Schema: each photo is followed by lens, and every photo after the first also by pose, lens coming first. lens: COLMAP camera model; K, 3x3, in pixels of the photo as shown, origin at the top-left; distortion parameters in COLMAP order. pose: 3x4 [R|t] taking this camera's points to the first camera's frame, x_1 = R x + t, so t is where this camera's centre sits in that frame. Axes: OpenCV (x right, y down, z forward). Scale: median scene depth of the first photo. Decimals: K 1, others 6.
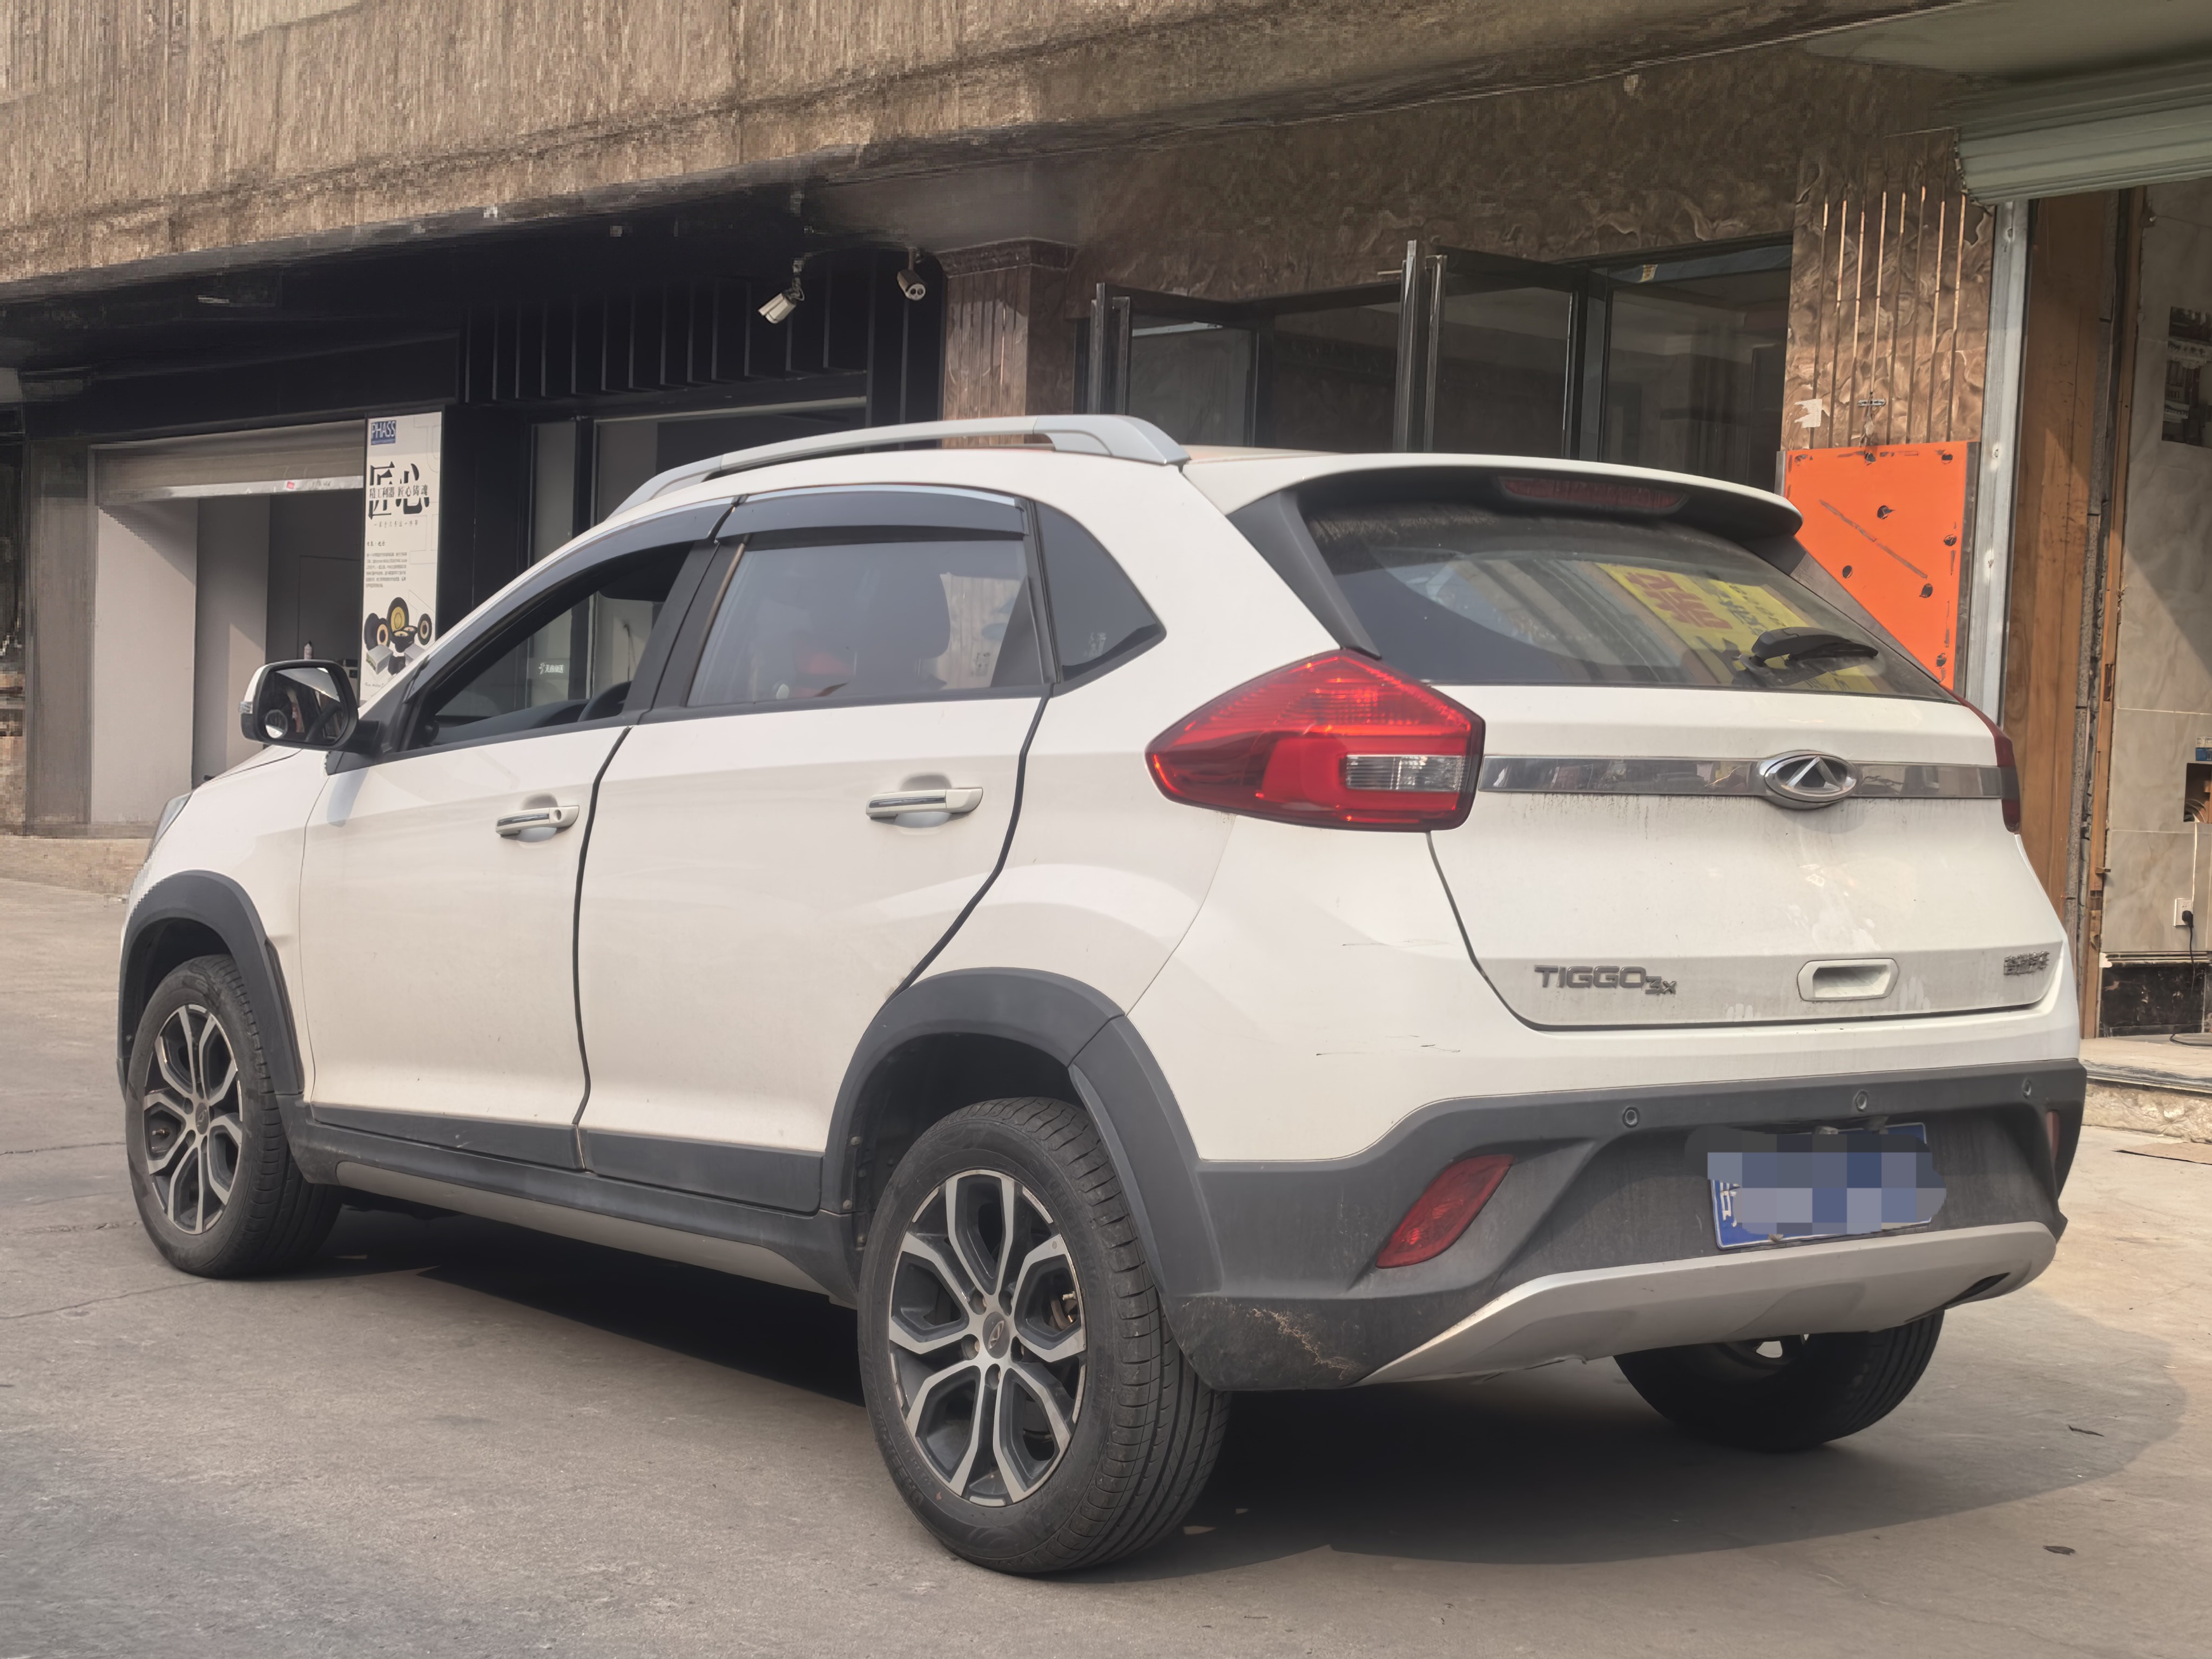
lens RADIAL K [[3430.1, 0, 1060.8], [0, 3430.1, 731.6], [0, 0, 1]] dist [0.108513, 0.000000]
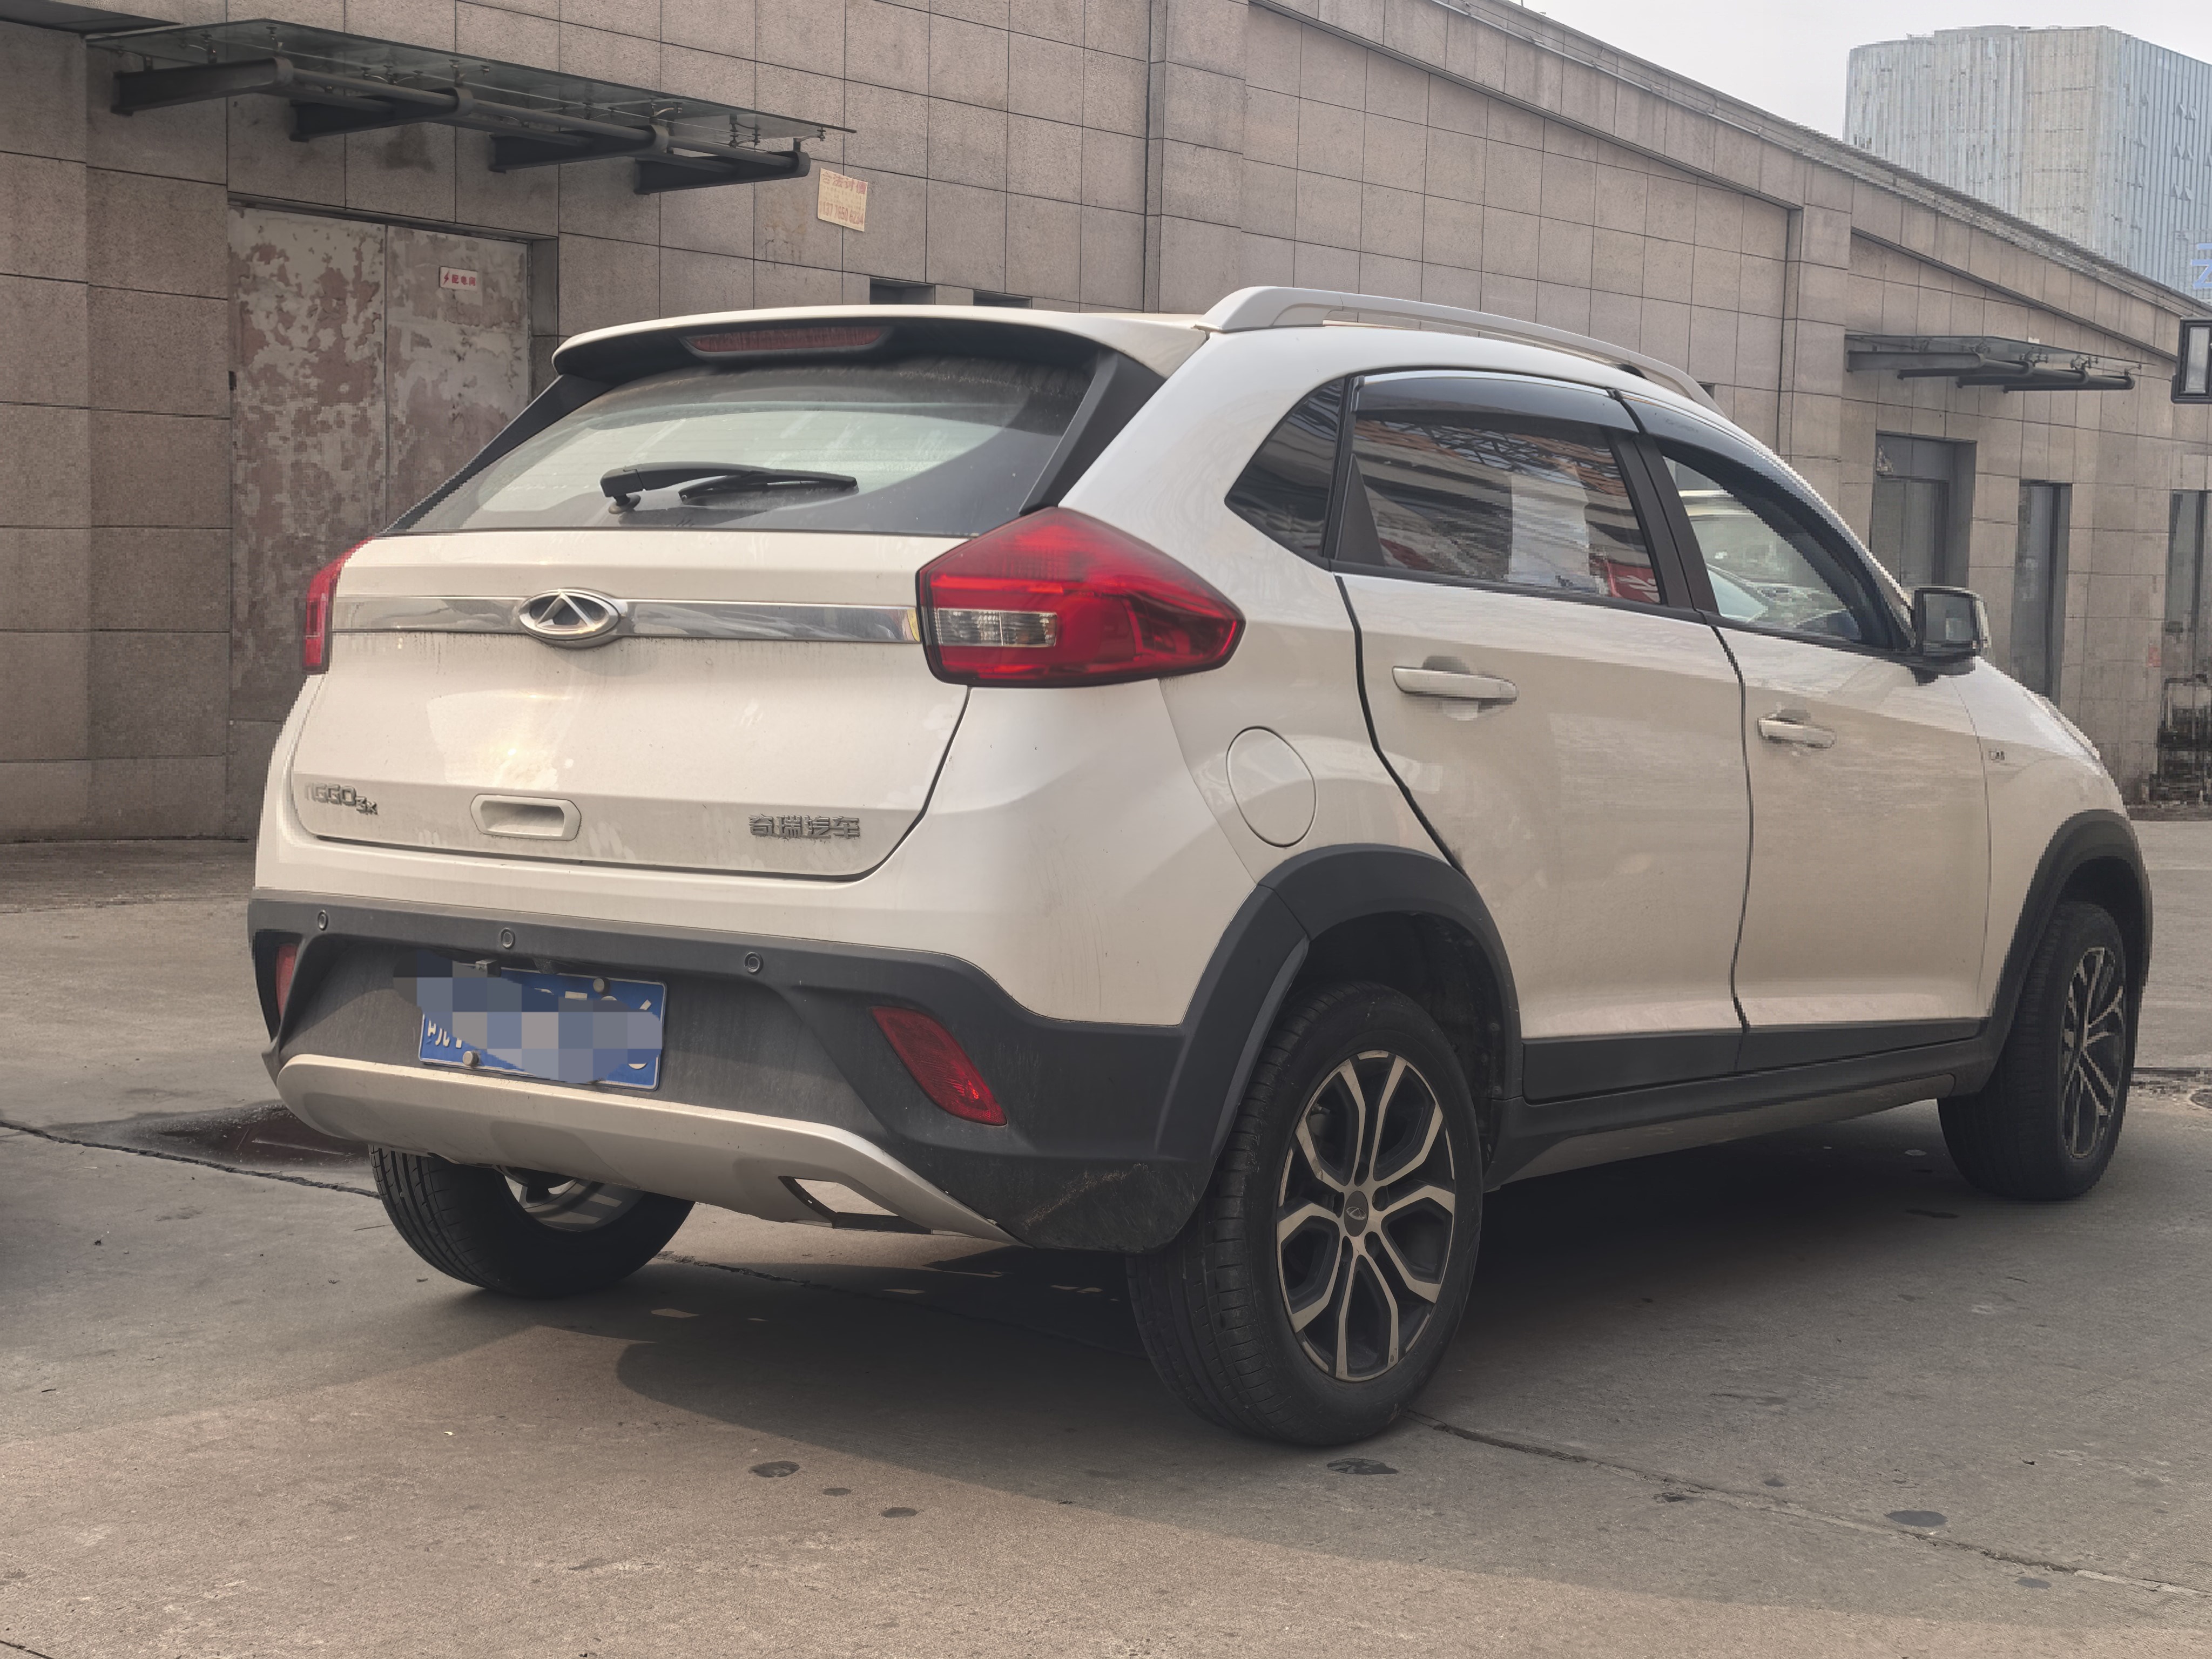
lens RADIAL K [[3430.1, 0, 1113.2], [0, 3430.1, 844.1], [0, 0, 1]] dist [0.108513, 0.000000]
pose [[0.227991, 0.031290, -0.973160, 1.255056], [-0.020927, 0.999410, 0.027232, 0.050450], [0.973438, 0.014157, 0.228512, 0.963295]]
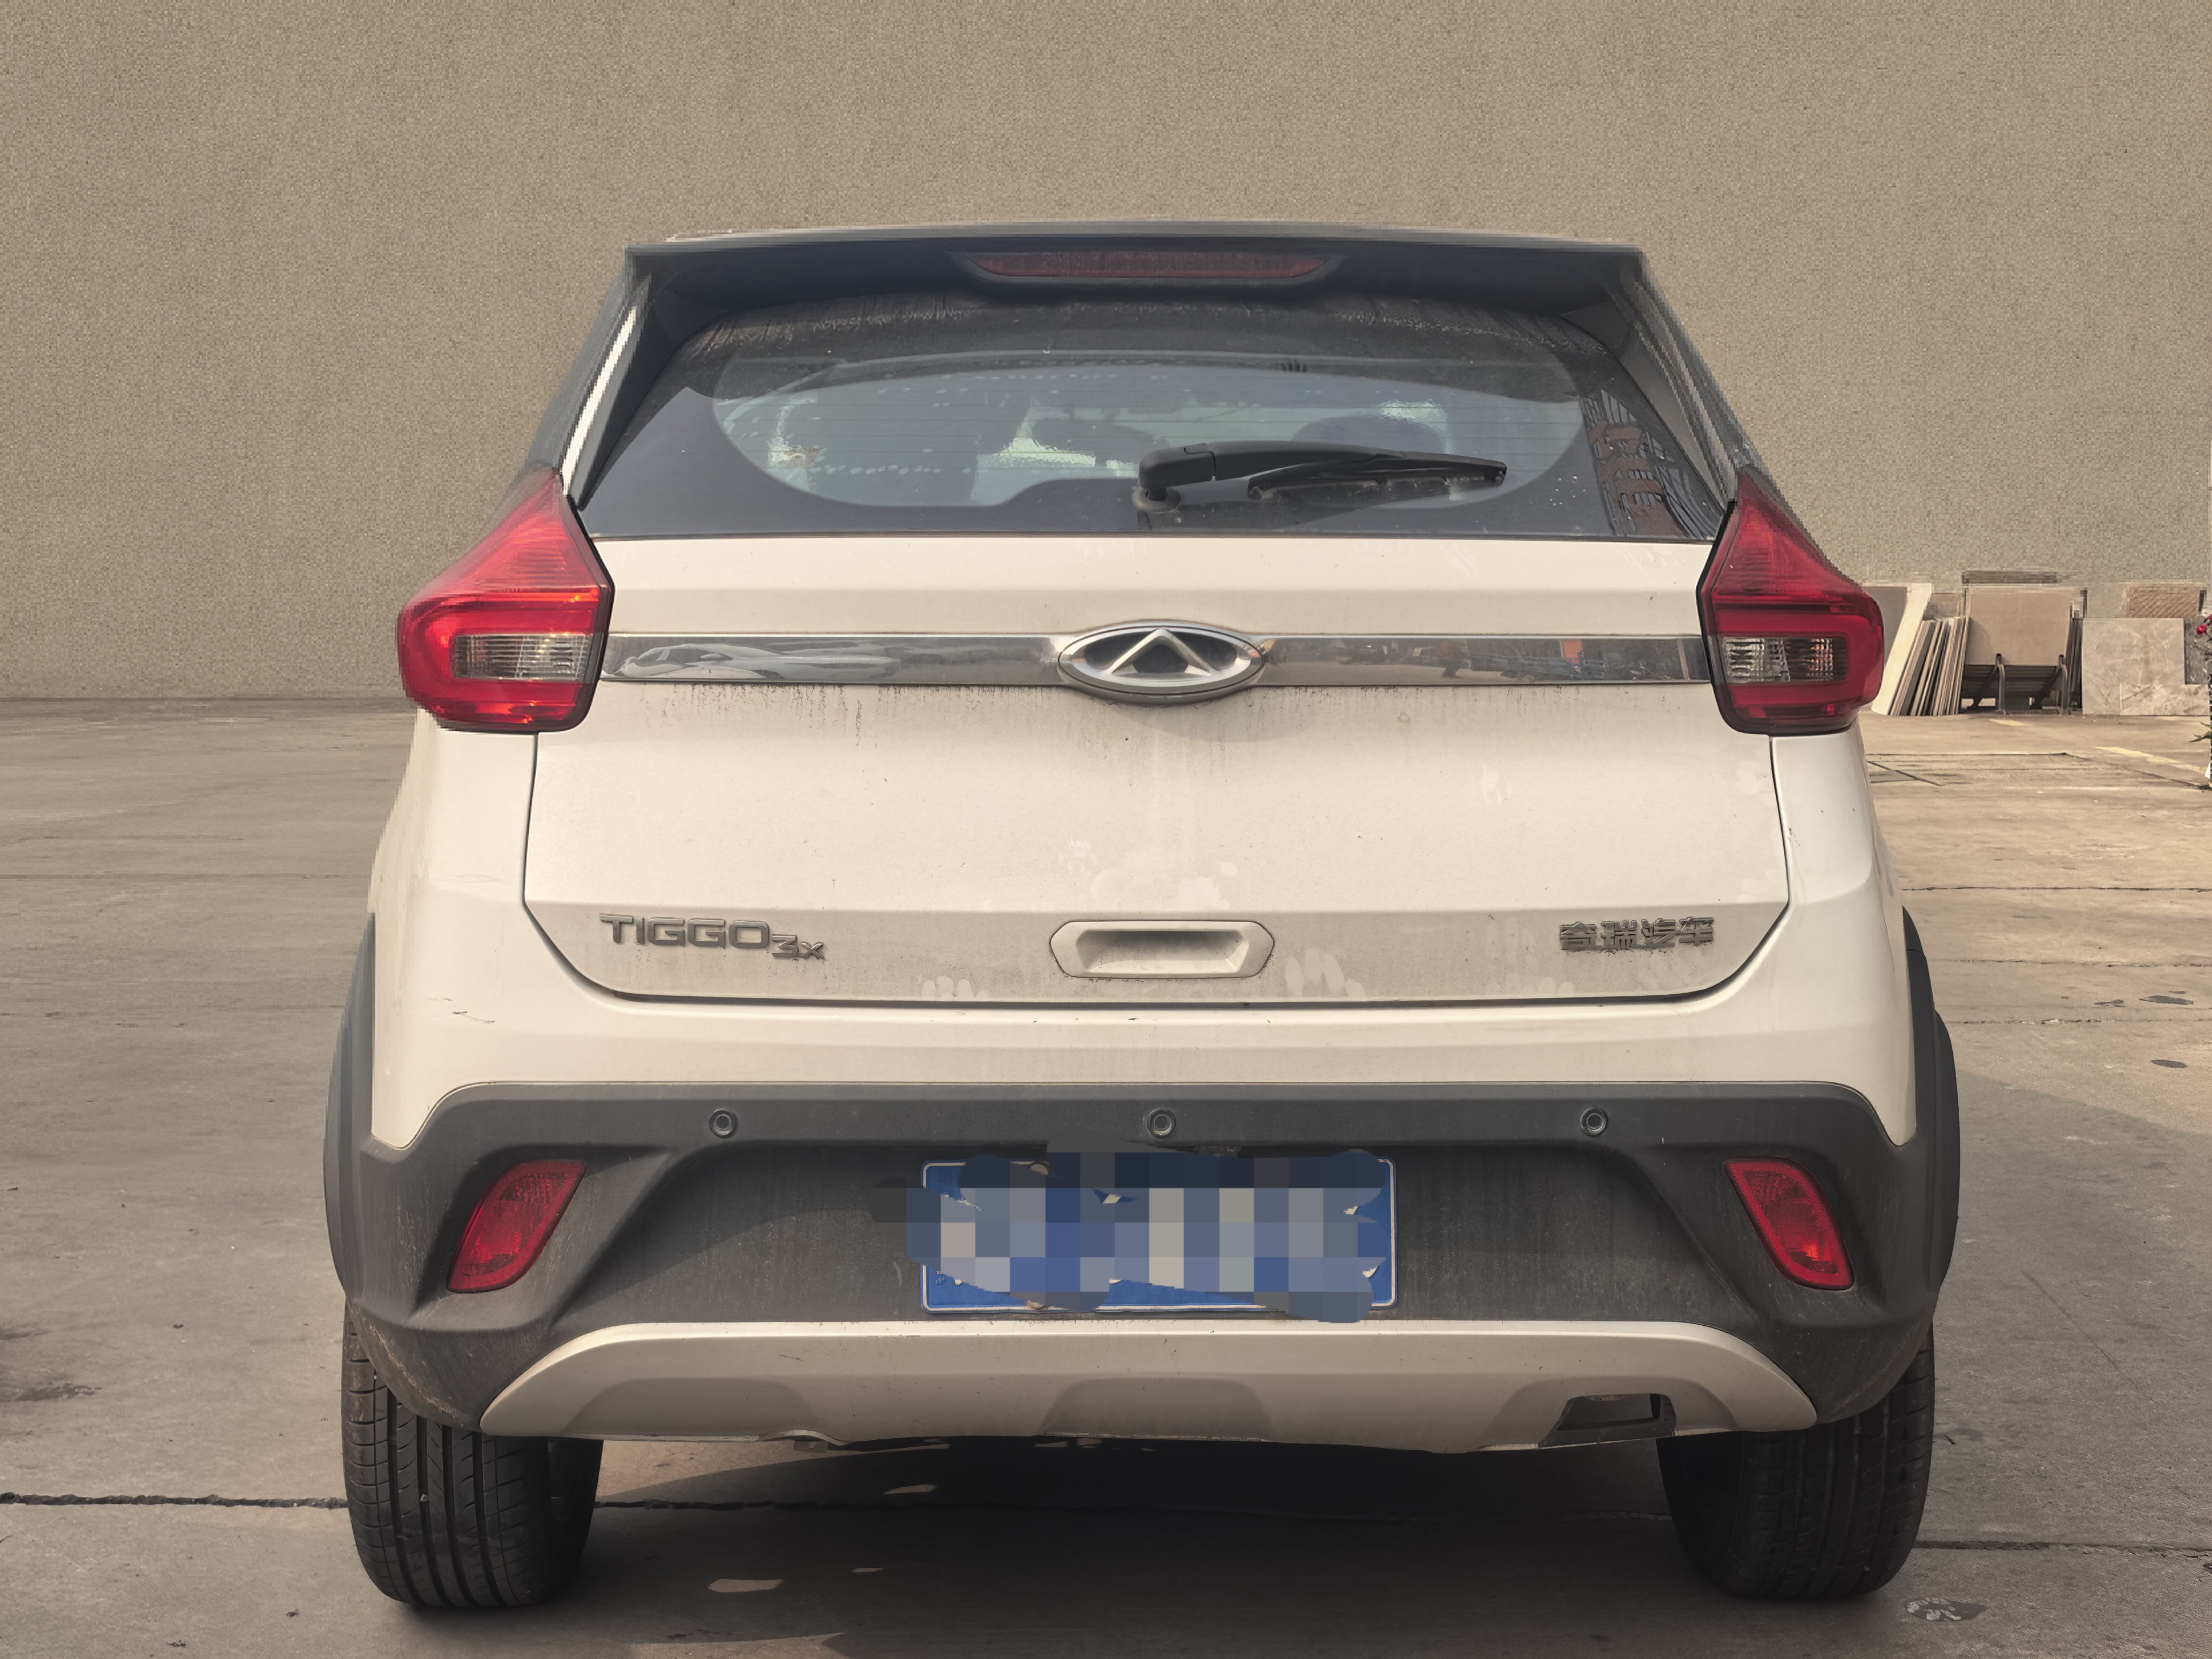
lens RADIAL K [[3430.1, 0, 1100.0], [0, 3430.1, 829.2], [0, 0, 1]] dist [0.108513, 0.000000]
pose [[0.789425, 0.023260, -0.613406, 0.658211], [0.017195, 0.998052, 0.059974, 0.006196], [0.613605, -0.057893, 0.787488, 0.460696]]
